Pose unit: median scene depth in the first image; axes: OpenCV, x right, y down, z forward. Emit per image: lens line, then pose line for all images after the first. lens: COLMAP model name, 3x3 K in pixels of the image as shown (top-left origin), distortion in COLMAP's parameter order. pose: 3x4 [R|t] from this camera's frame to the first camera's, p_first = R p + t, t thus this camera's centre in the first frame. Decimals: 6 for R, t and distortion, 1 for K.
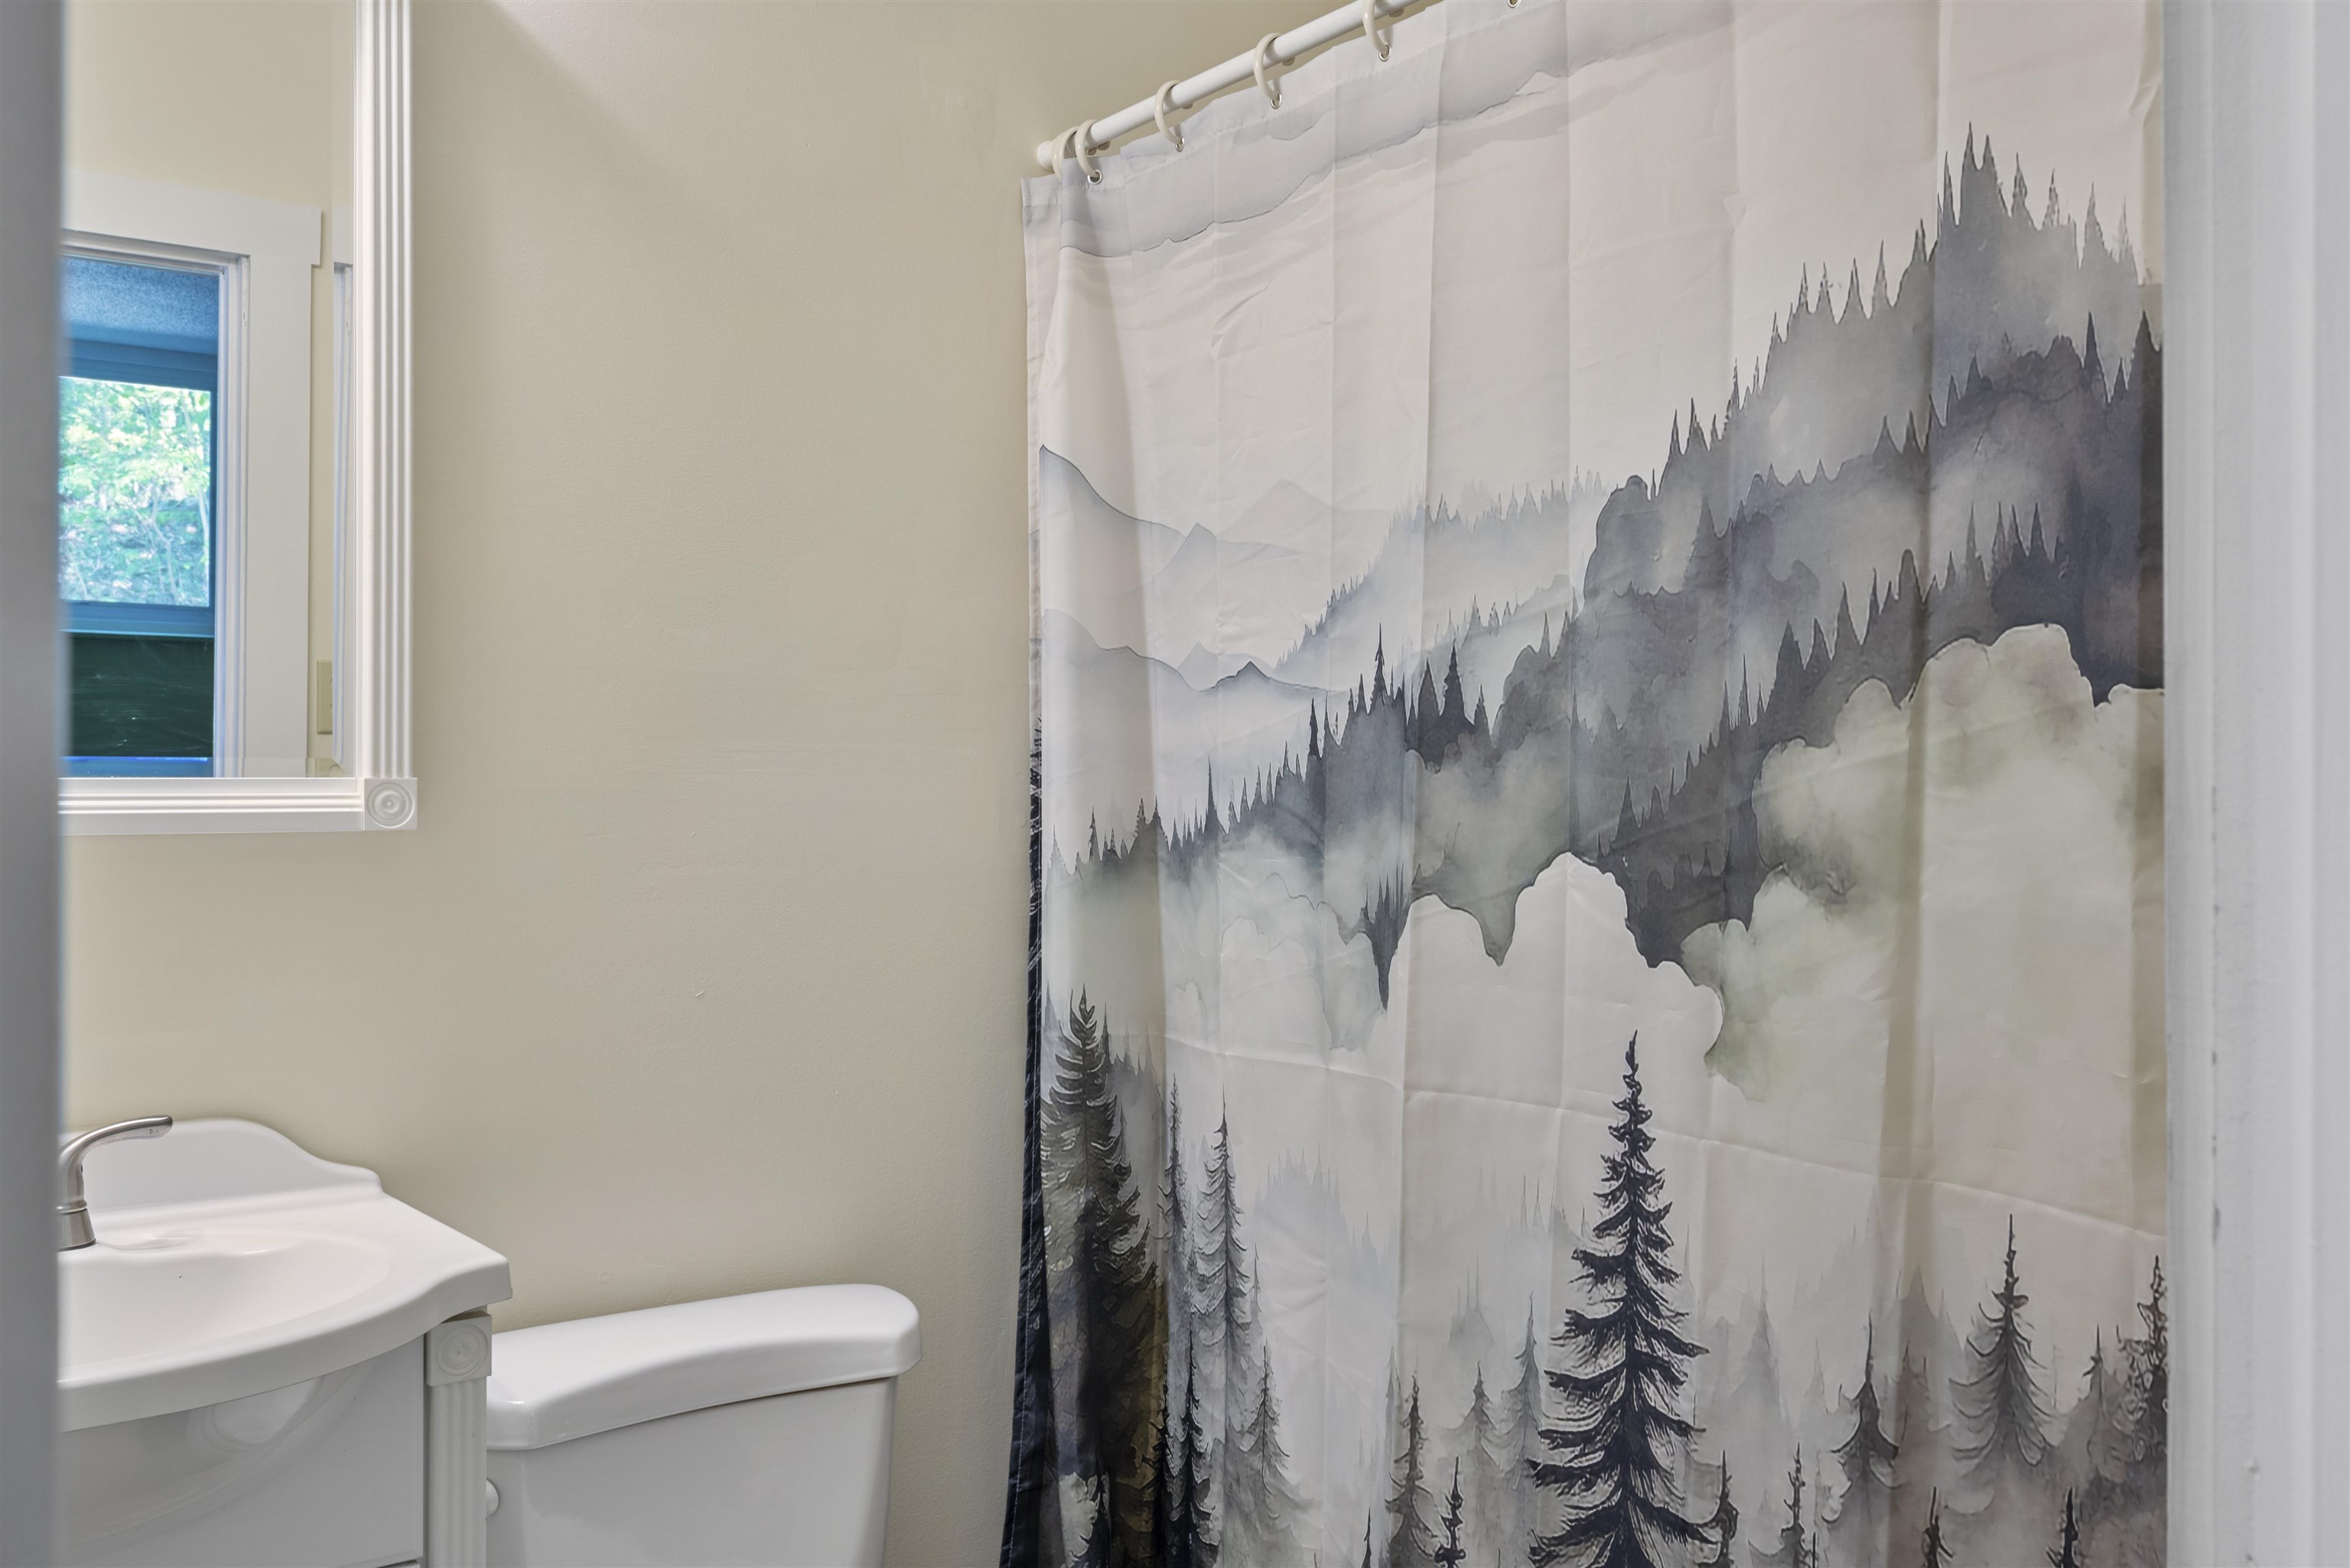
lens RADIAL K [[2042.2, 0, 1175.6], [0, 2042.2, 787.4], [0, 0, 1]] dist [-0.001599, 0.005027]
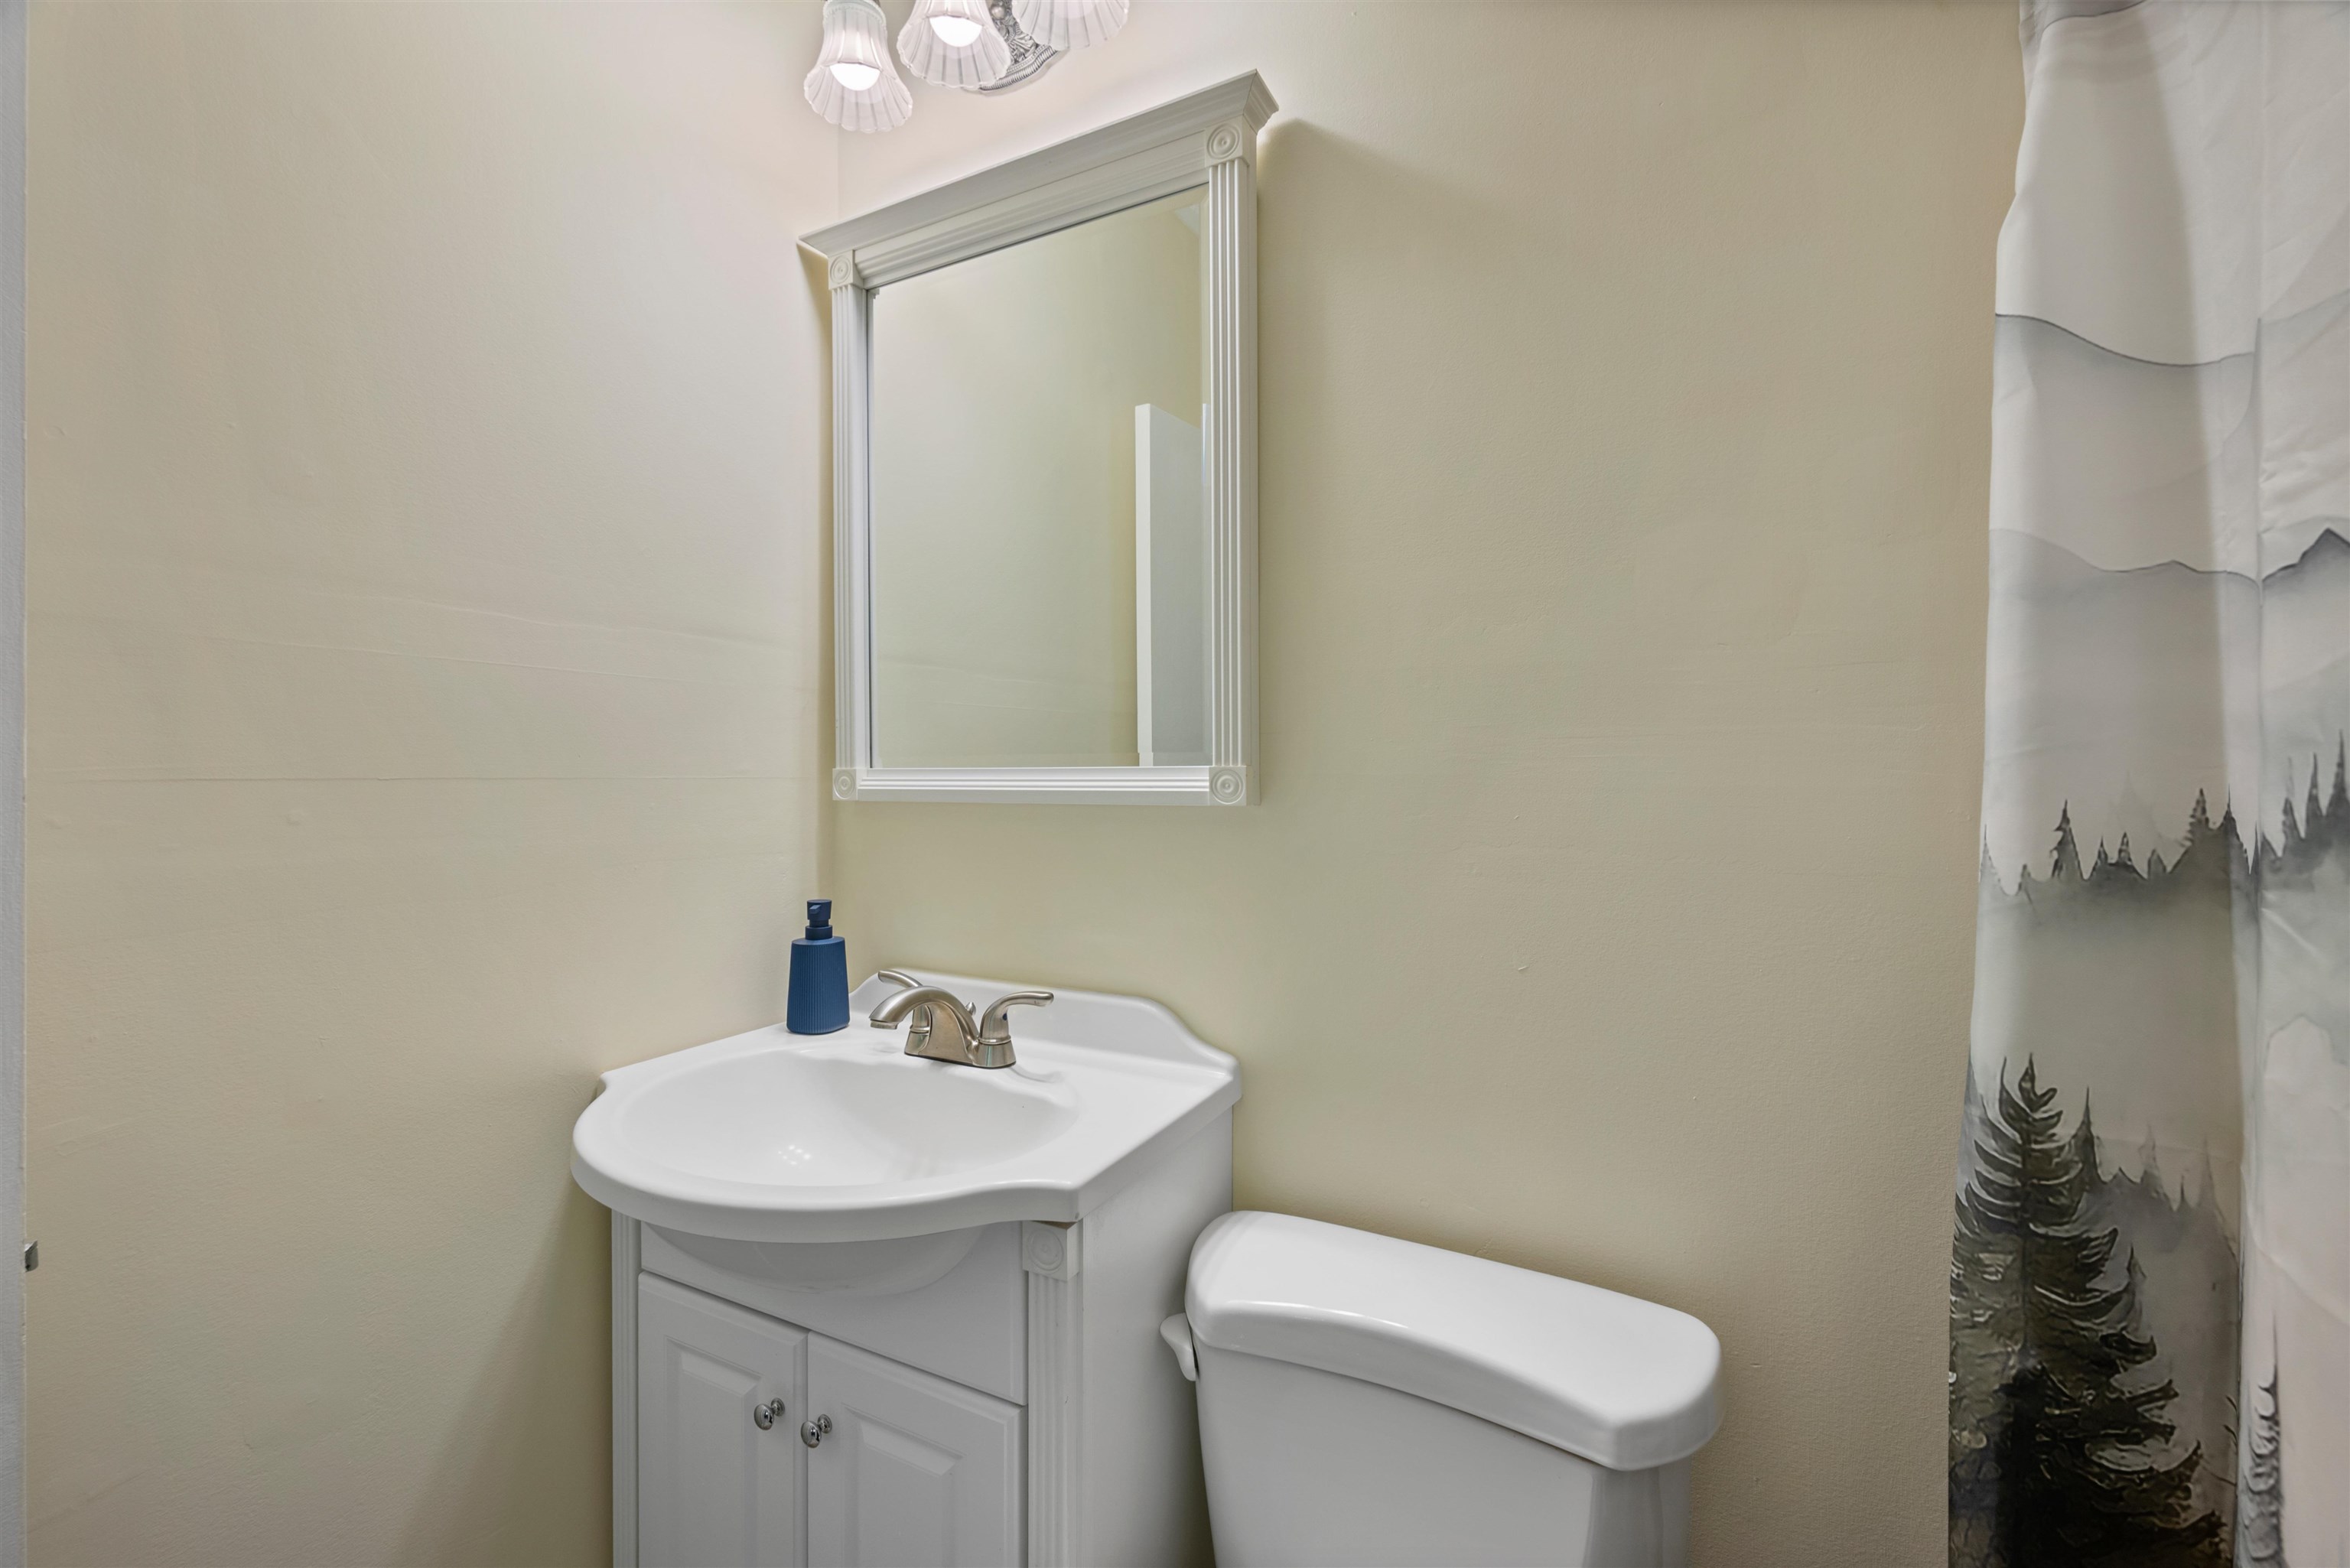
lens RADIAL K [[930.4, 0, 1171.7], [0, 930.4, 775.5], [0, 0, 1]] dist [0.001260, 0.000274]
pose [[0.417651, 0.002738, -0.908603, 0.120607], [0.002561, 0.999988, 0.004190, -0.000925], [0.908604, -0.004076, 0.417639, 0.593296]]
